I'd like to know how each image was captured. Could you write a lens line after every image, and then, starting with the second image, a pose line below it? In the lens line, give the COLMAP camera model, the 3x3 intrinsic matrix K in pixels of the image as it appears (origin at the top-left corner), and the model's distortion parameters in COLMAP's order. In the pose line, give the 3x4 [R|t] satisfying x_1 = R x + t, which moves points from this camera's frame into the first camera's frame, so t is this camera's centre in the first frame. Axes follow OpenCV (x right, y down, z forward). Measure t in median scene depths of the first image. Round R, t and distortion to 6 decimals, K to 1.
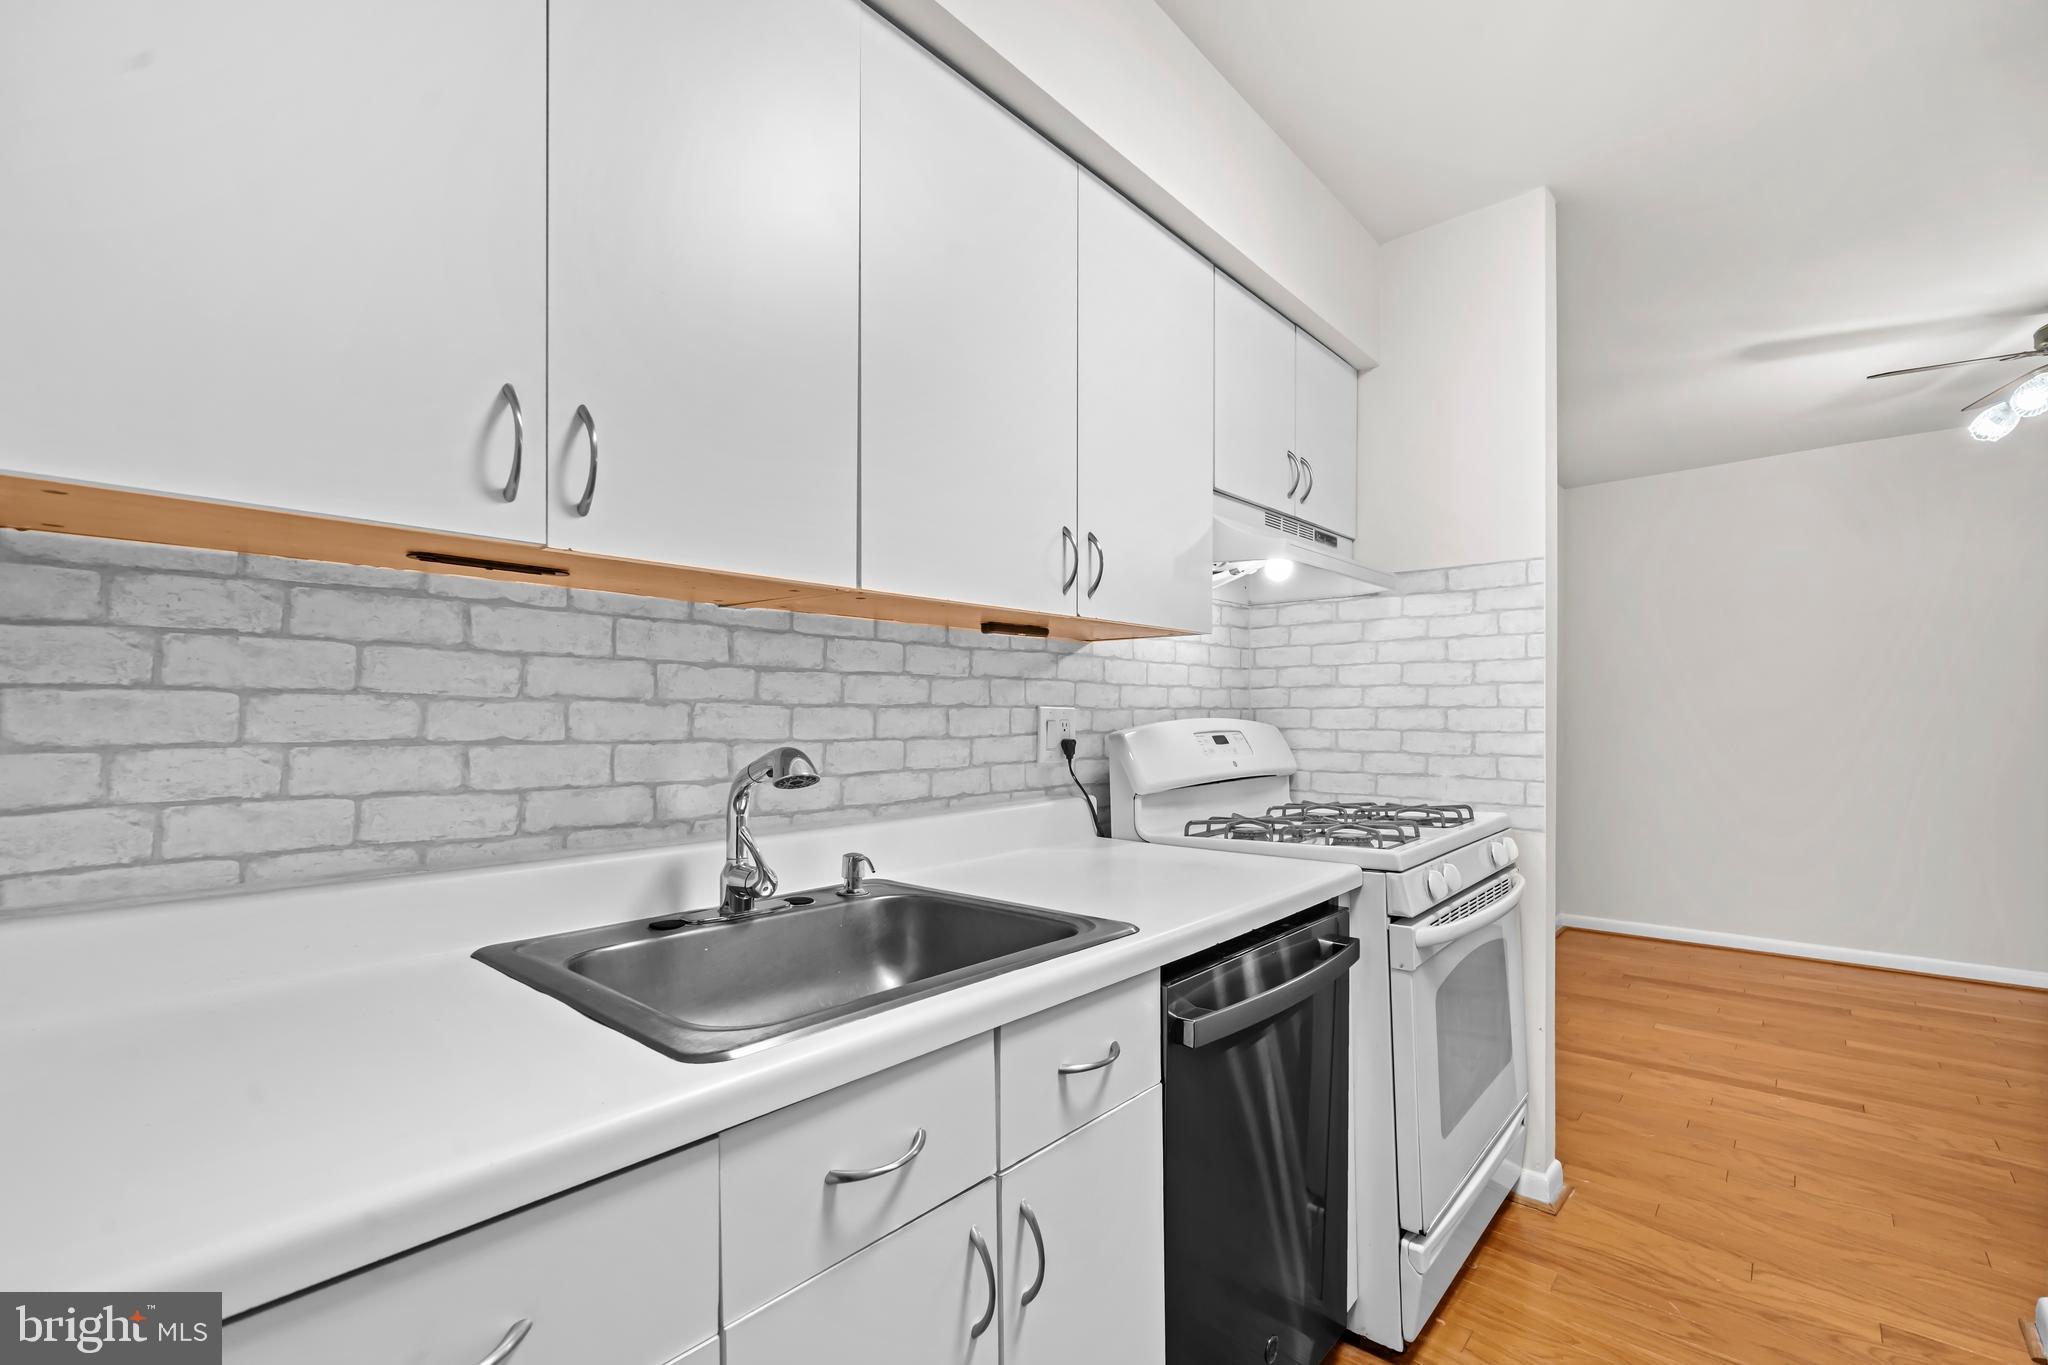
lens RADIAL K [[880.5, 0, 1015.9], [0, 880.5, 727.8], [0, 0, 1]] dist [-0.002302, 0.000427]
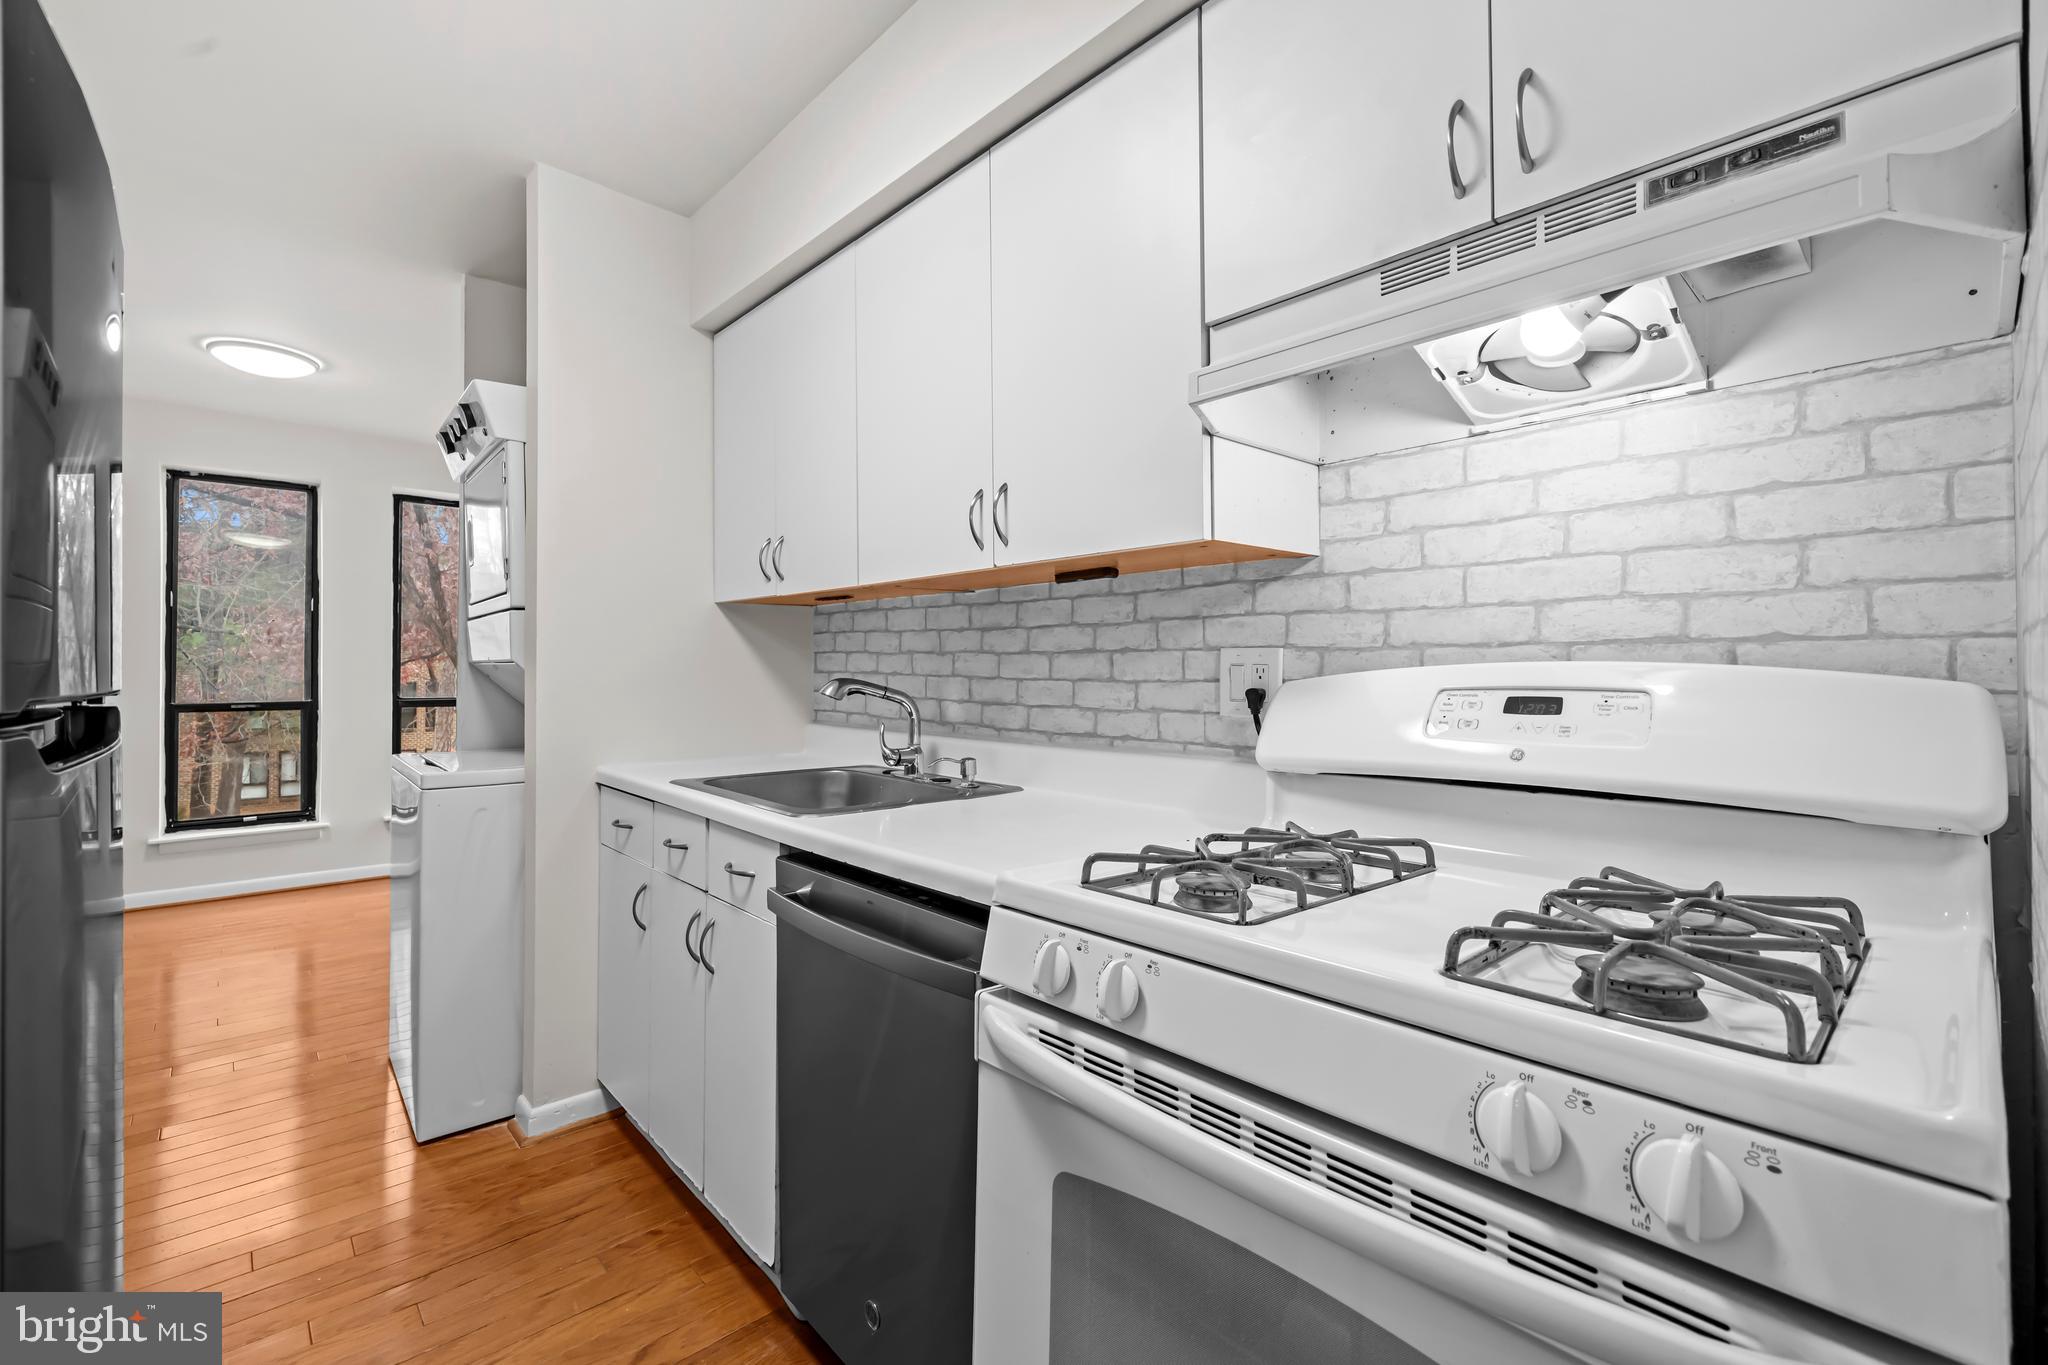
lens RADIAL K [[863.8, 0, 1020.8], [0, 863.8, 661.6], [0, 0, 1]] dist [-0.001925, -0.000061]
pose [[-0.093398, 0.000679, -0.995629, 0.796230], [-0.008336, 0.999964, 0.001464, -0.010159], [0.995594, 0.008436, -0.093389, 0.811582]]
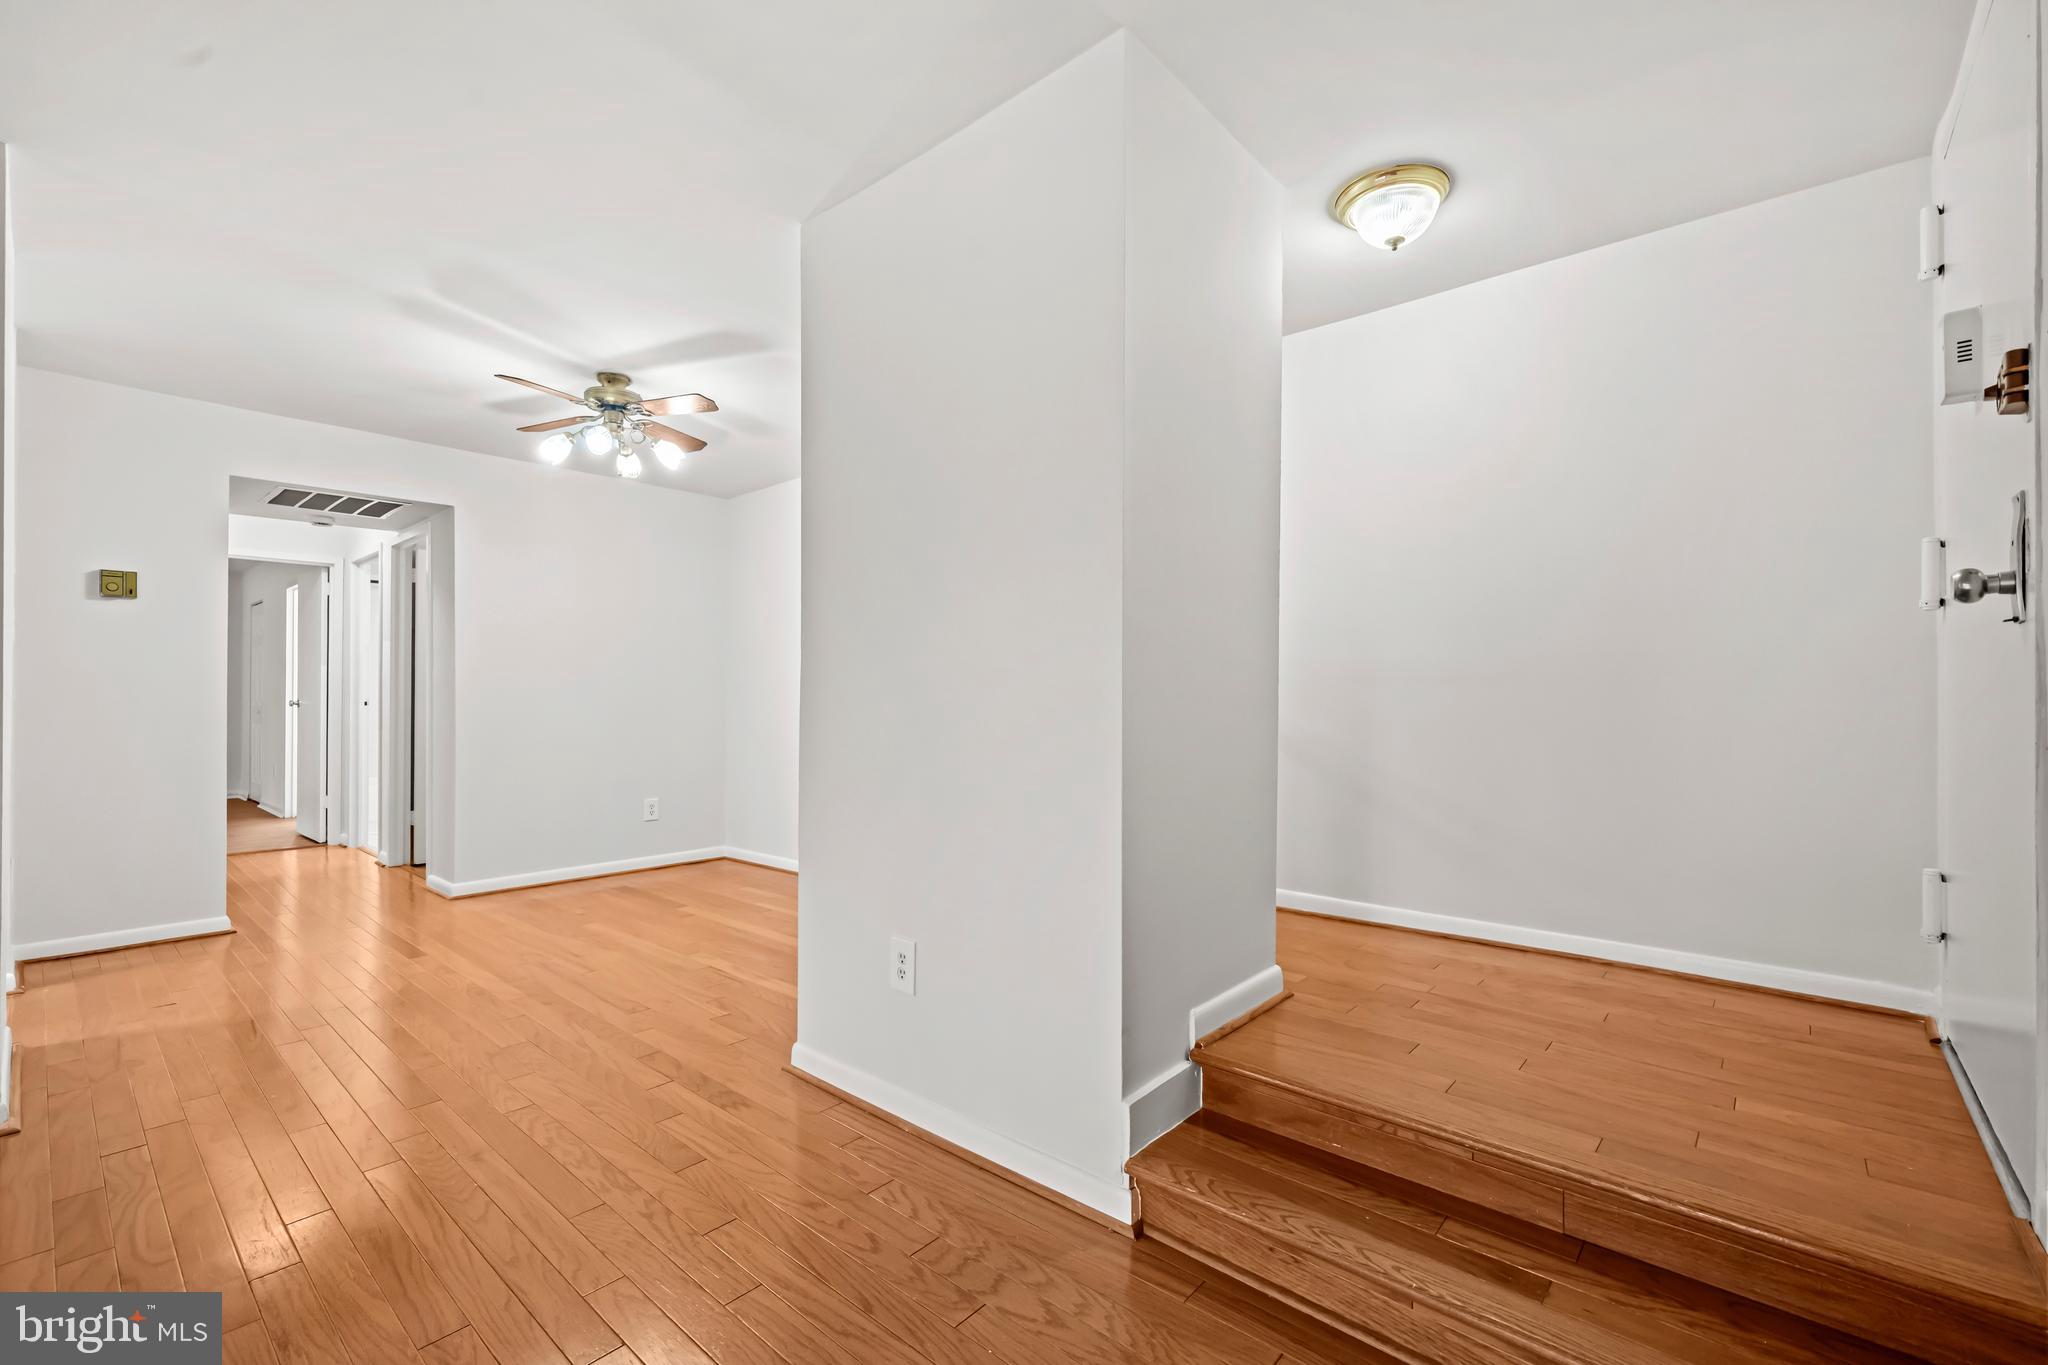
lens RADIAL K [[869.2, 0, 1024.4], [0, 869.2, 693.0], [0, 0, 1]] dist [0.000247, 0.000351]
pose [[0.999838, 0.004811, 0.017351, 2.404476], [-0.004484, 0.999812, -0.018867, 0.045423], [-0.017438, 0.018786, 0.999671, -0.513835]]
